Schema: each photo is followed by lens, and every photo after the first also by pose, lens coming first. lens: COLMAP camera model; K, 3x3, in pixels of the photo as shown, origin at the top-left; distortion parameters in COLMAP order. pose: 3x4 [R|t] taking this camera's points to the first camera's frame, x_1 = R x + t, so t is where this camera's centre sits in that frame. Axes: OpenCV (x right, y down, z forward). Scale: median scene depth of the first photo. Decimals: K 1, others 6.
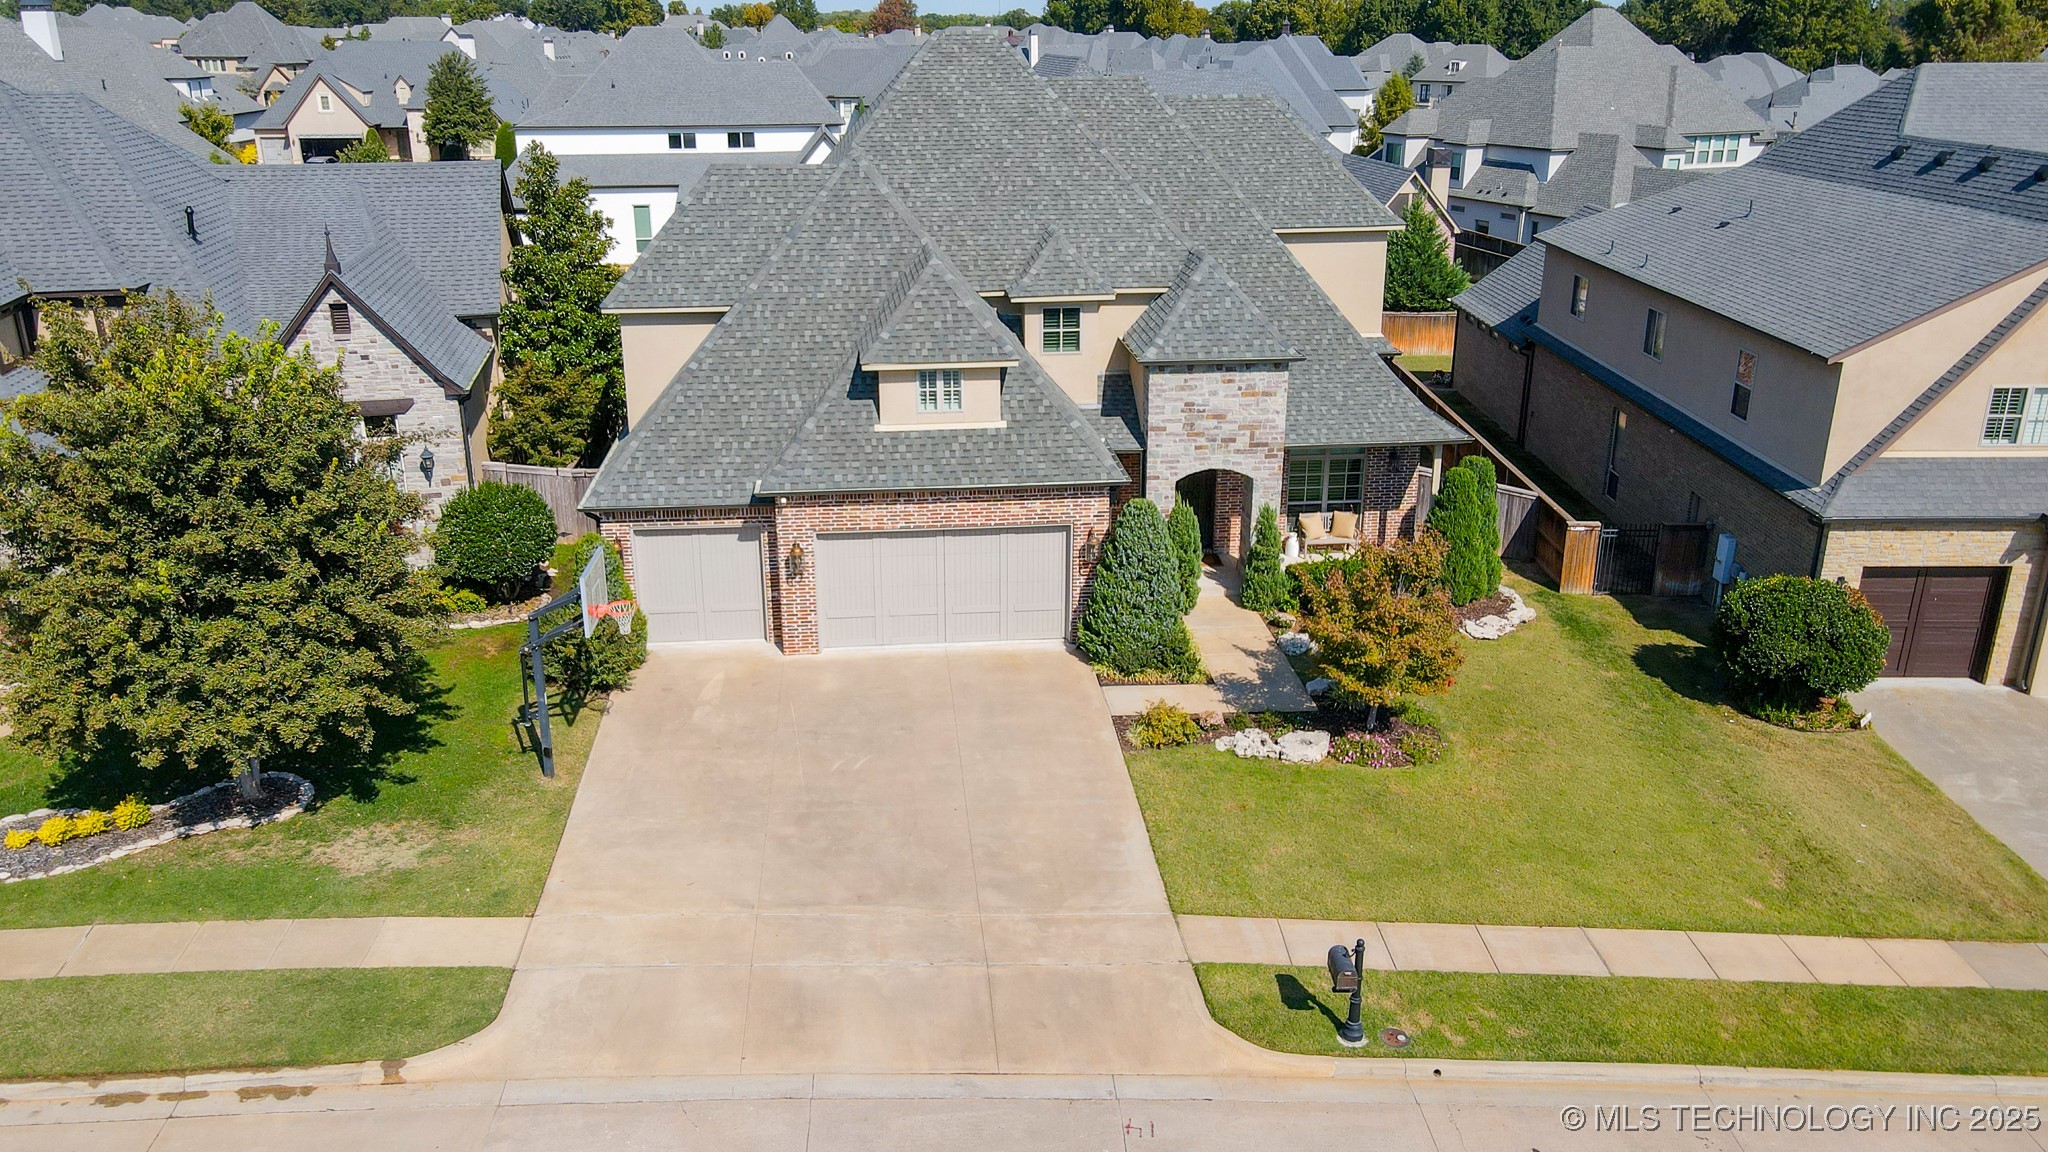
lens RADIAL K [[1551.8, 0, 1013.0], [0, 1551.8, 570.4], [0, 0, 1]] dist [-0.004647, 0.035031]
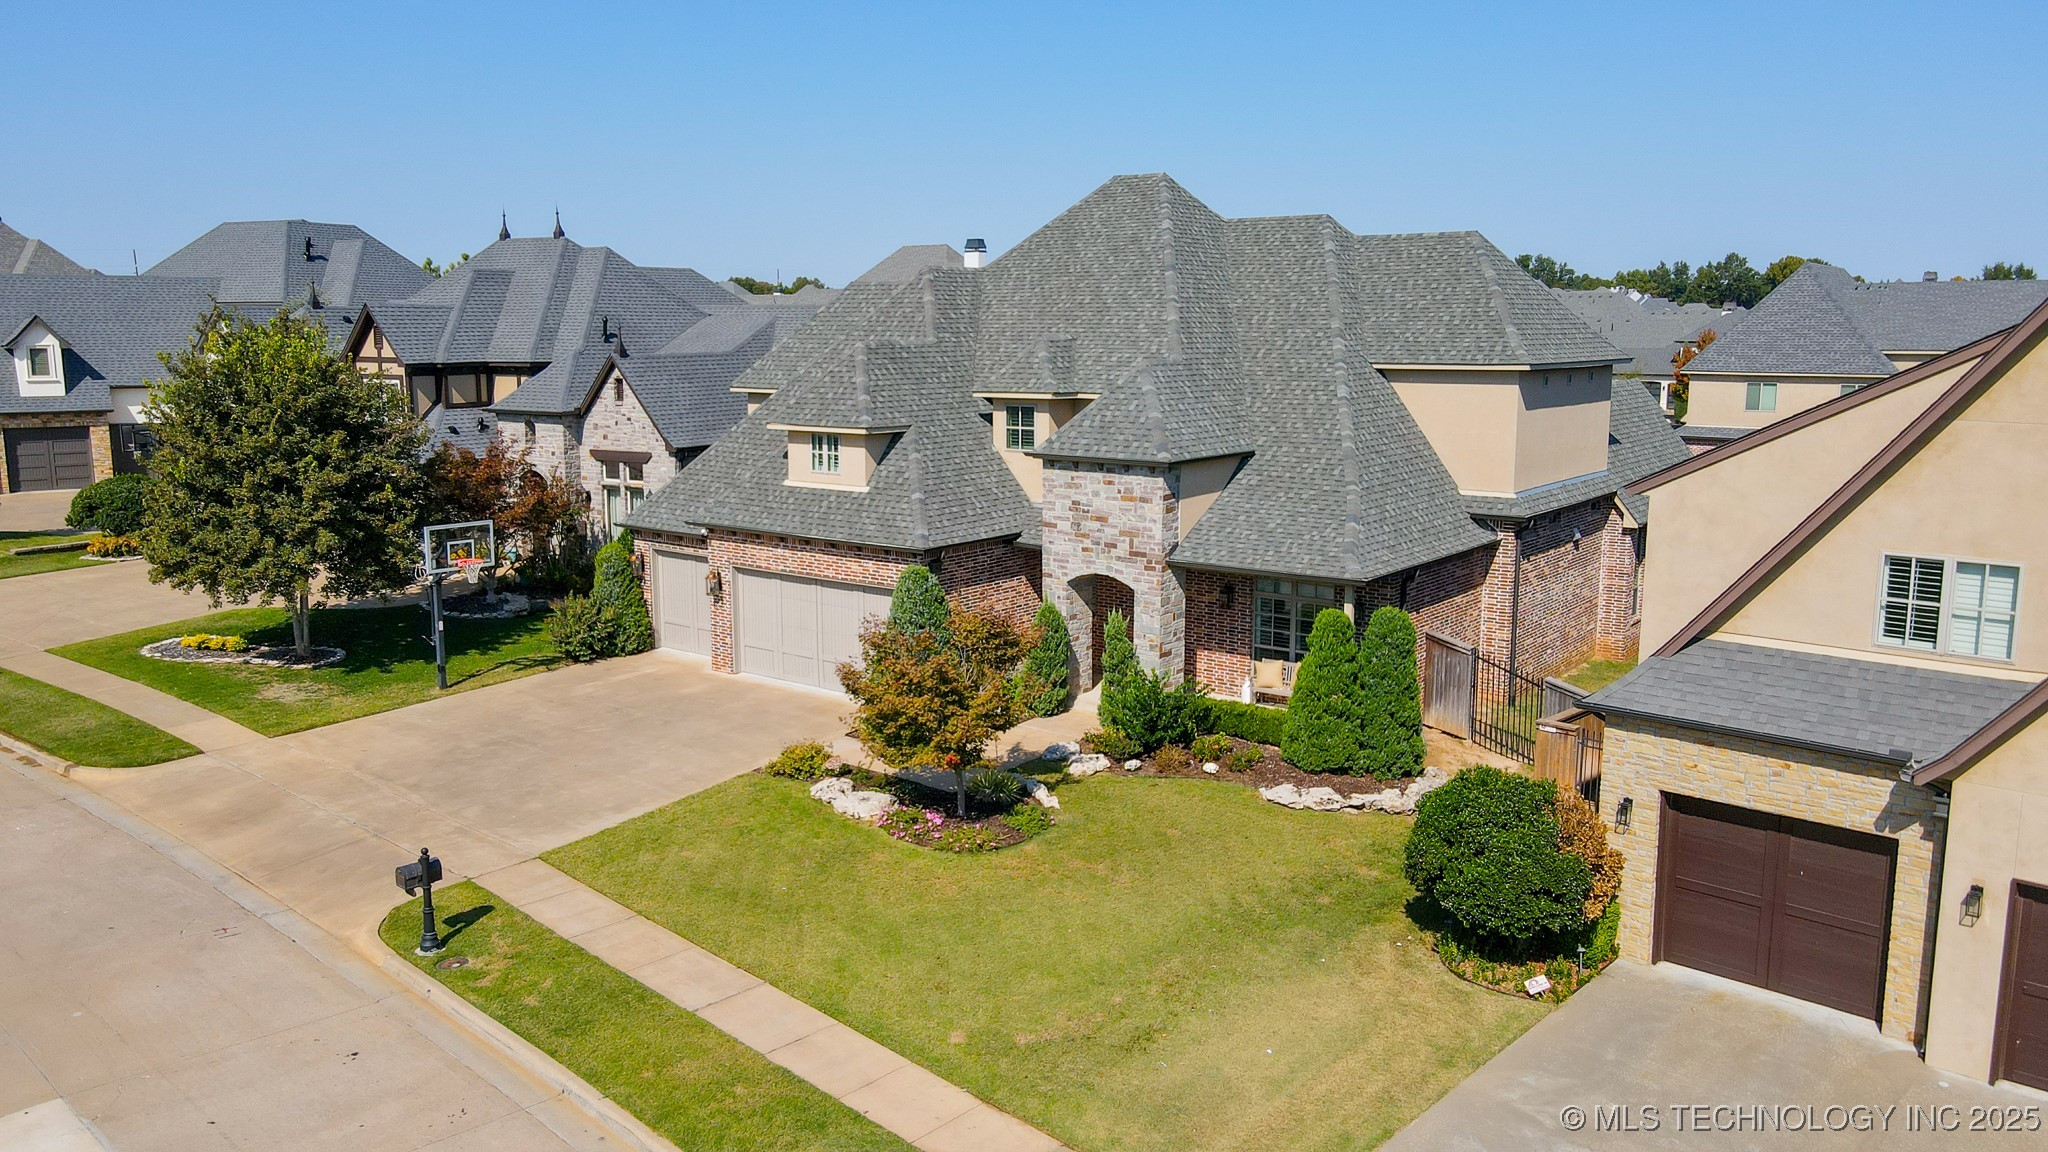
lens RADIAL K [[1551.8, 0, 1013.0], [0, 1551.8, 570.4], [0, 0, 1]] dist [-0.004647, 0.035031]
pose [[0.718527, 0.112446, -0.686349, 0.817987], [-0.236502, 0.967539, -0.089076, 0.033338], [0.654053, 0.226326, 0.721797, 0.294157]]
